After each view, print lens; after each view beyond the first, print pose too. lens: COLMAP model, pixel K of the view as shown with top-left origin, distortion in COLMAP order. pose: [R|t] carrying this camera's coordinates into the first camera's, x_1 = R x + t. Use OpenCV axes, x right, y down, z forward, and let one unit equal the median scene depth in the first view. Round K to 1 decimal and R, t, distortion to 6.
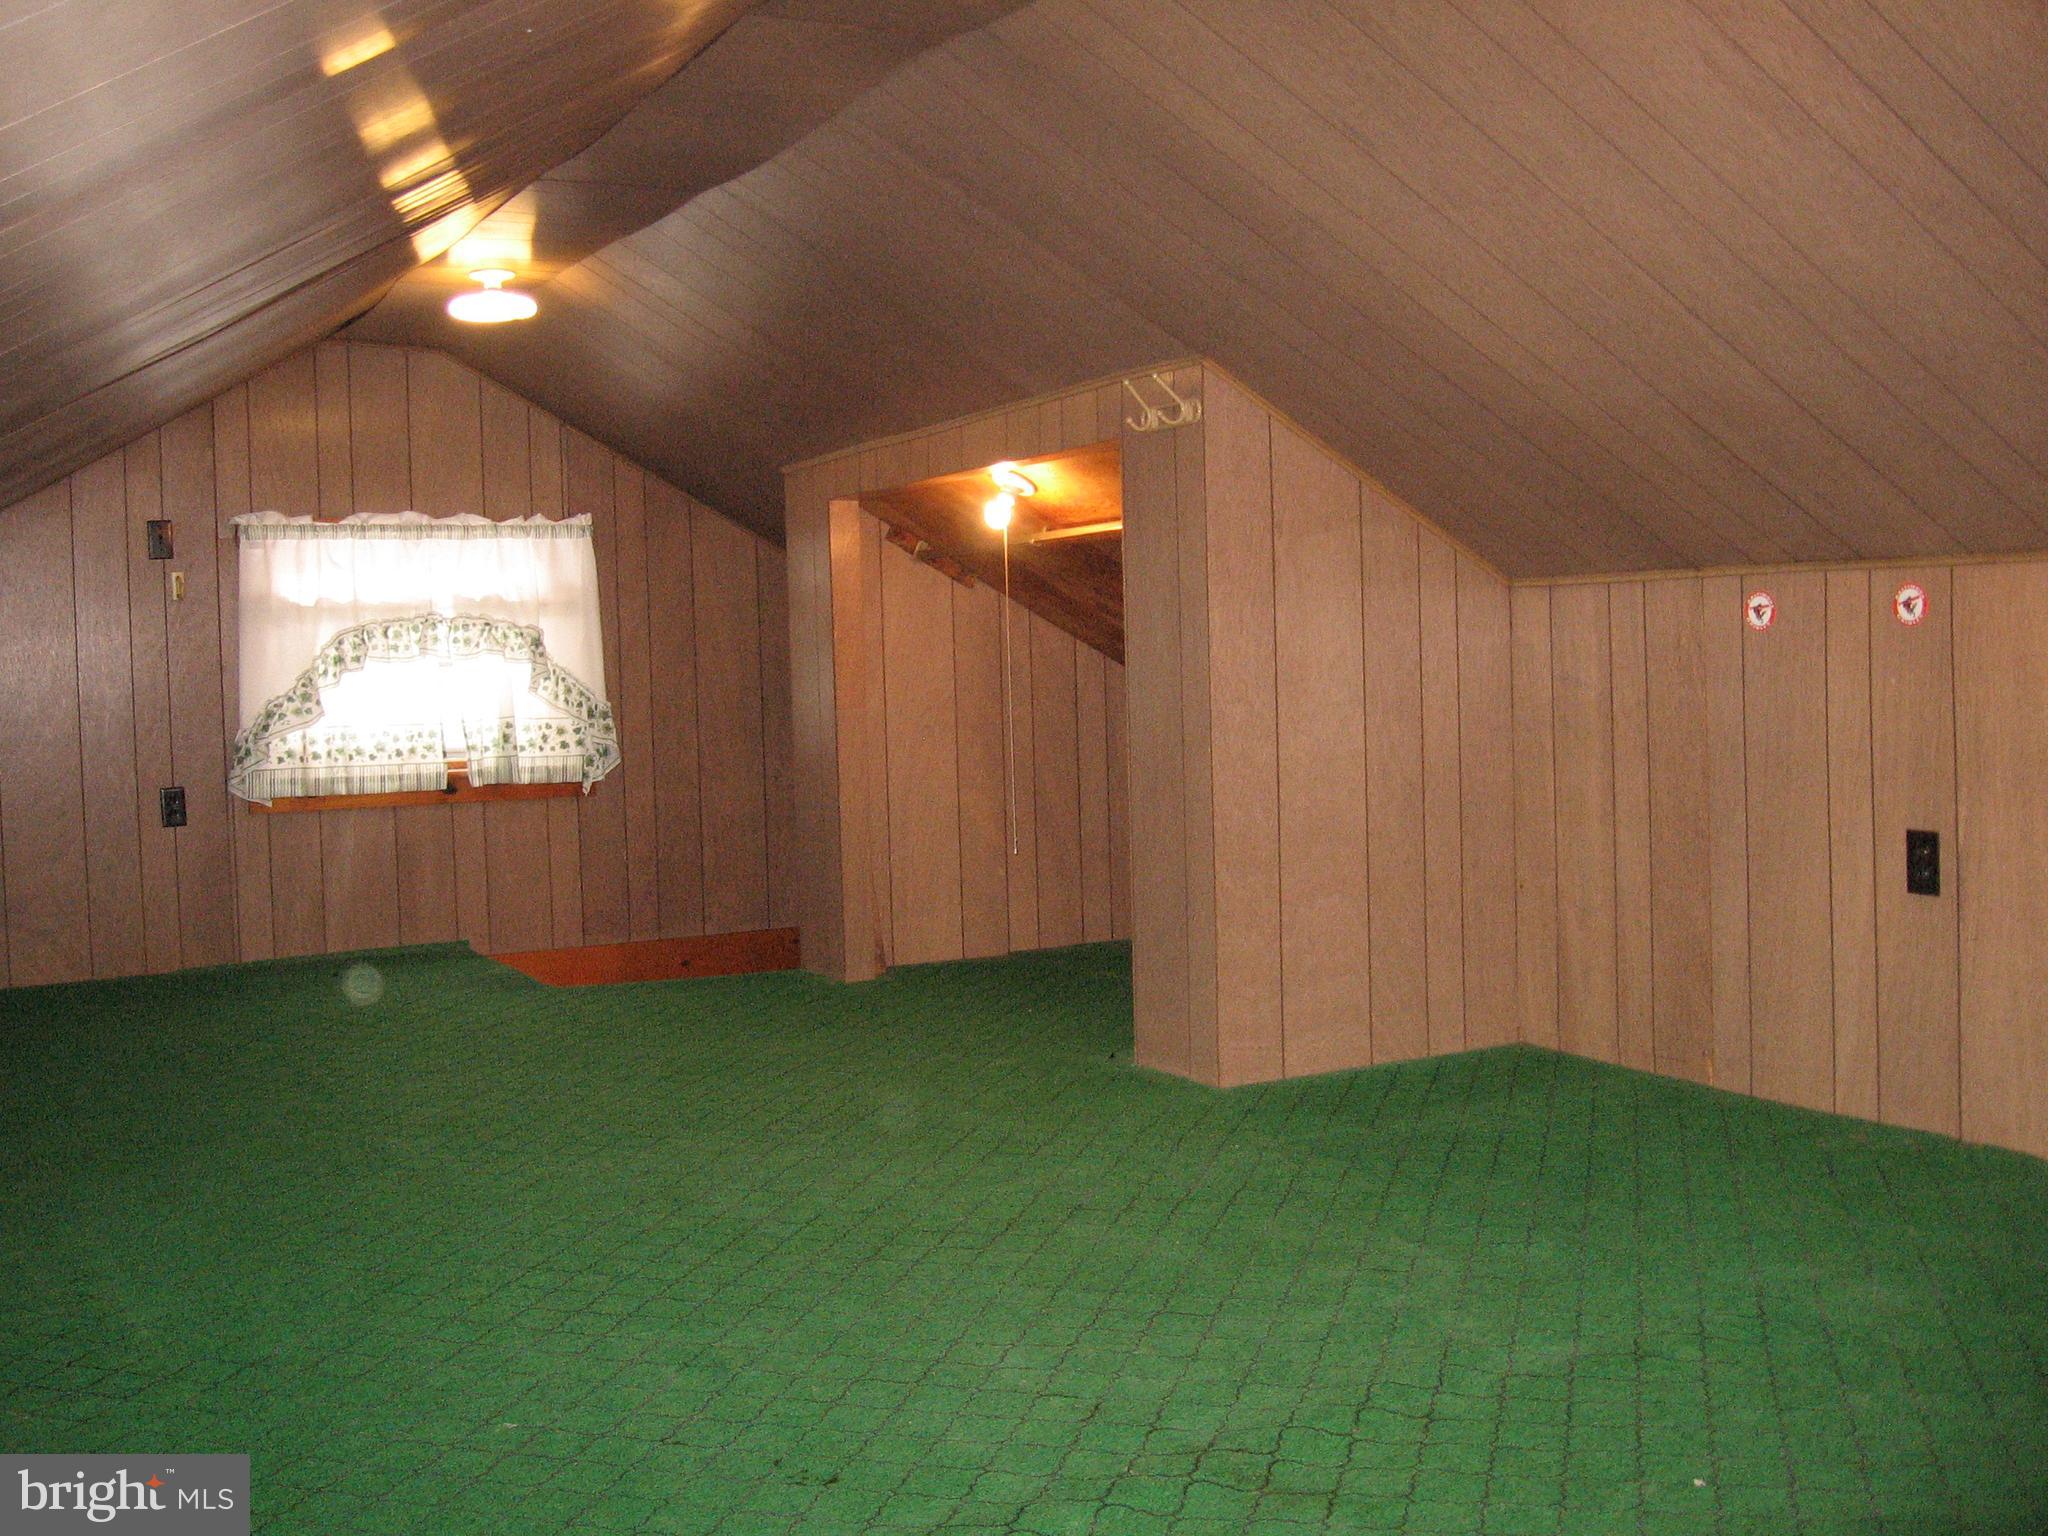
lens RADIAL K [[2125.5, 0, 1024.0], [0, 2125.5, 768.0], [0, 0, 1]] dist [-0.125303, -0.005473]
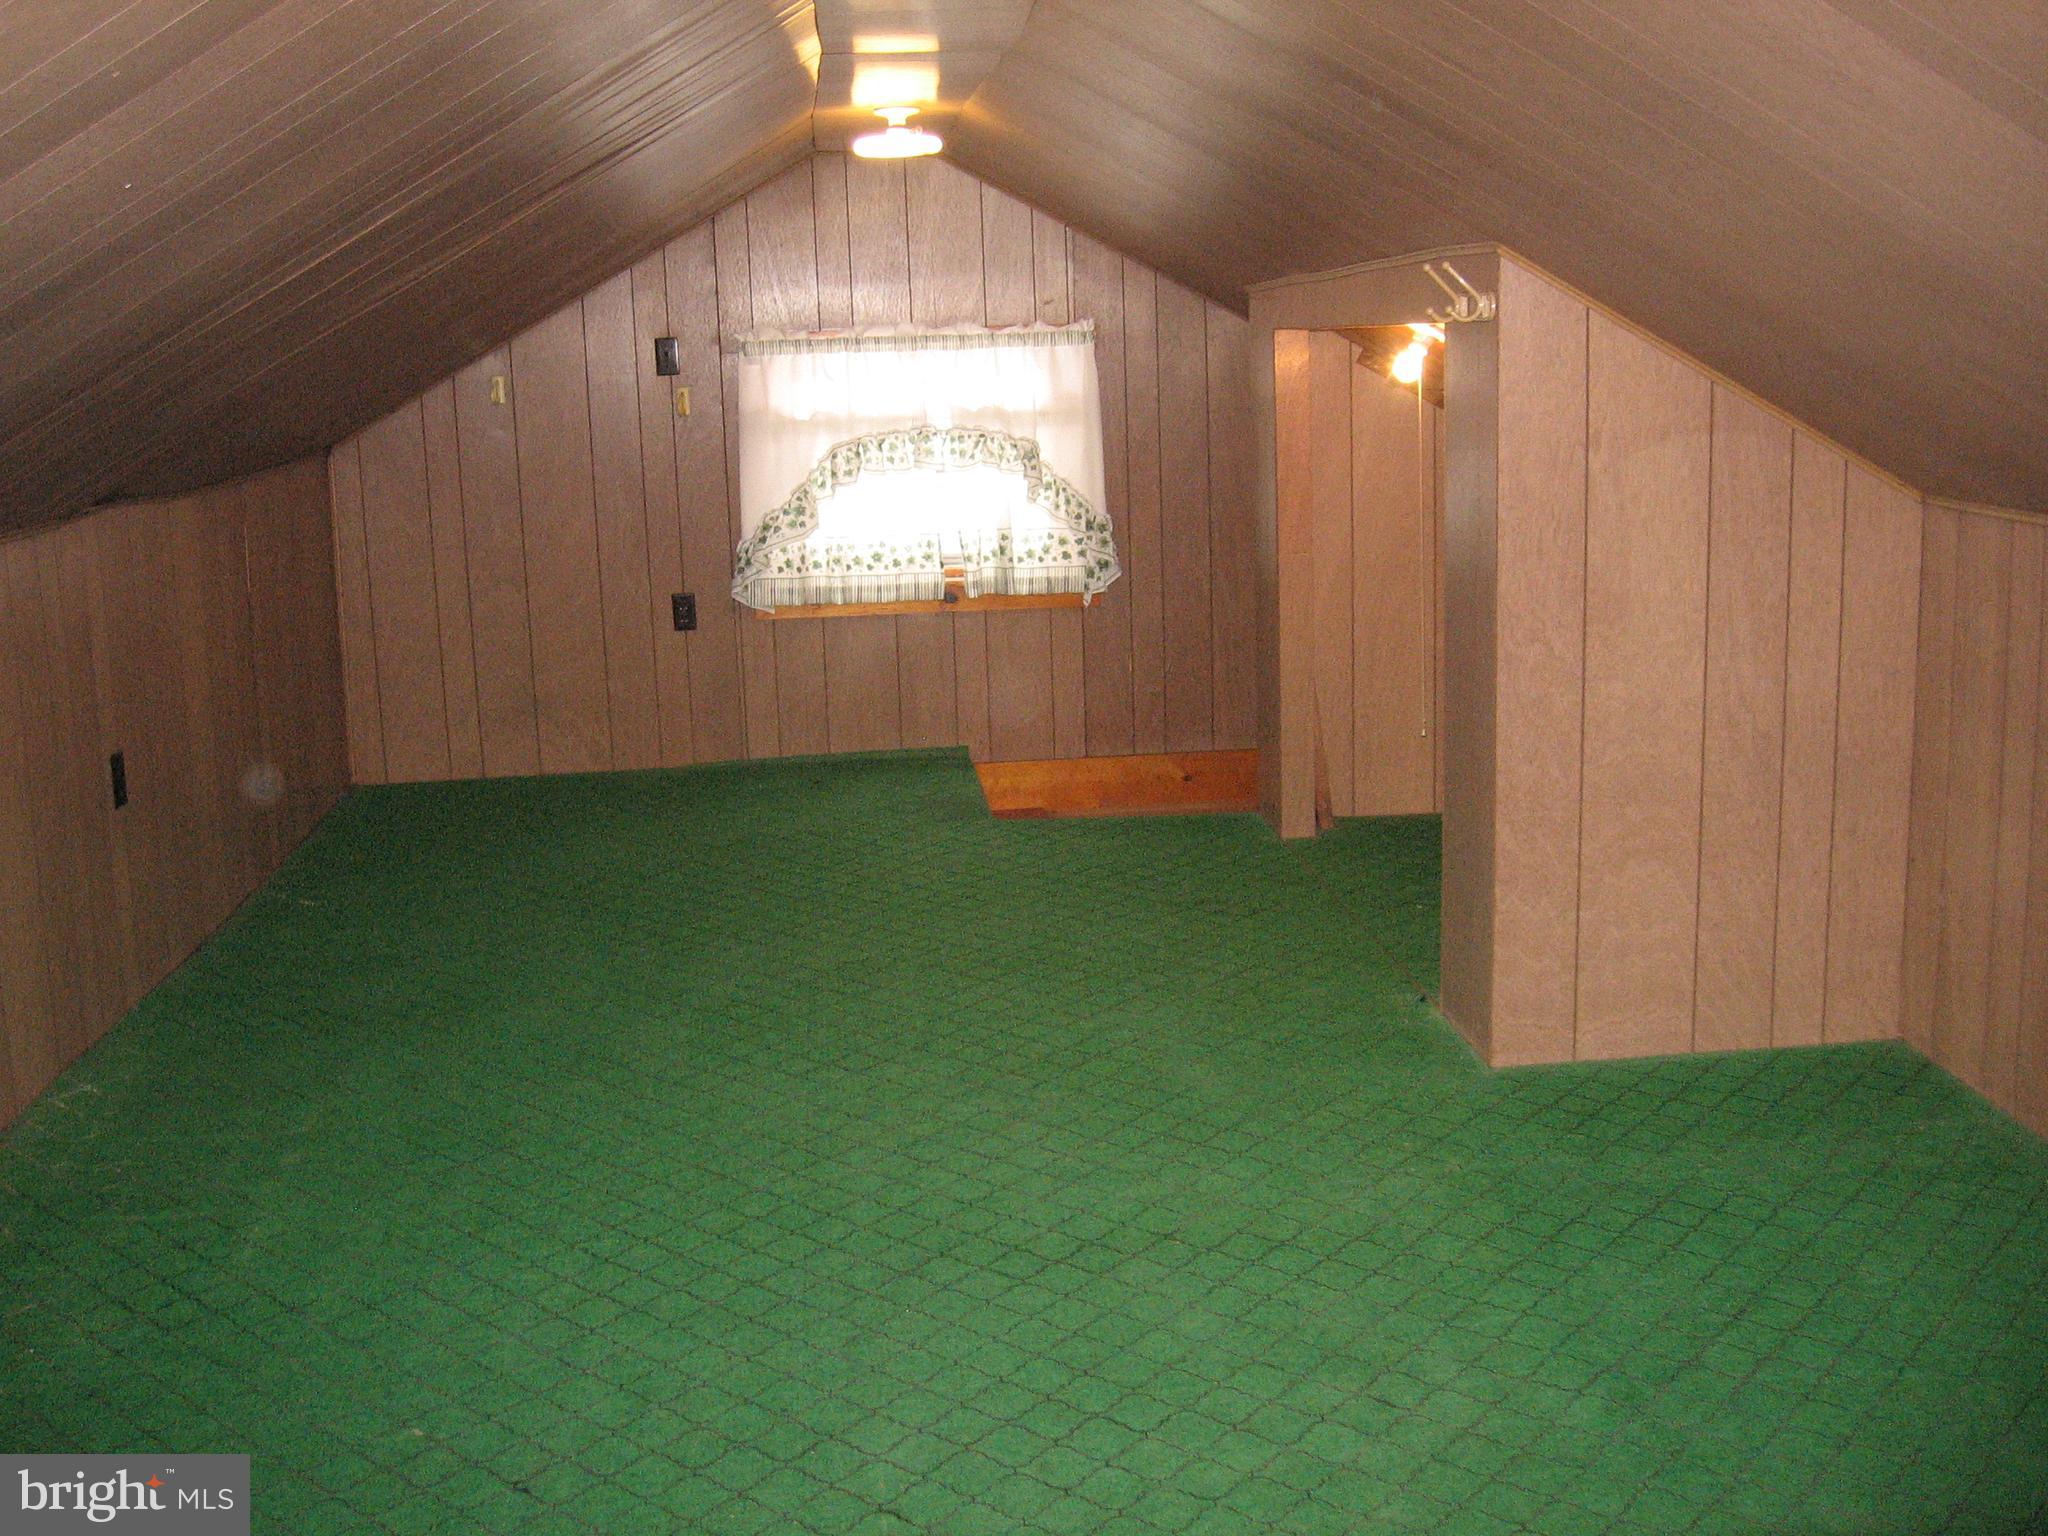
lens RADIAL K [[2125.5, 0, 1024.0], [0, 2125.5, 768.0], [0, 0, 1]] dist [-0.125303, -0.005473]
pose [[0.915303, 0.082541, -0.394217, 0.172552], [-0.017280, 0.985922, 0.166312, -0.081779], [0.402395, -0.145414, 0.903844, 0.084992]]
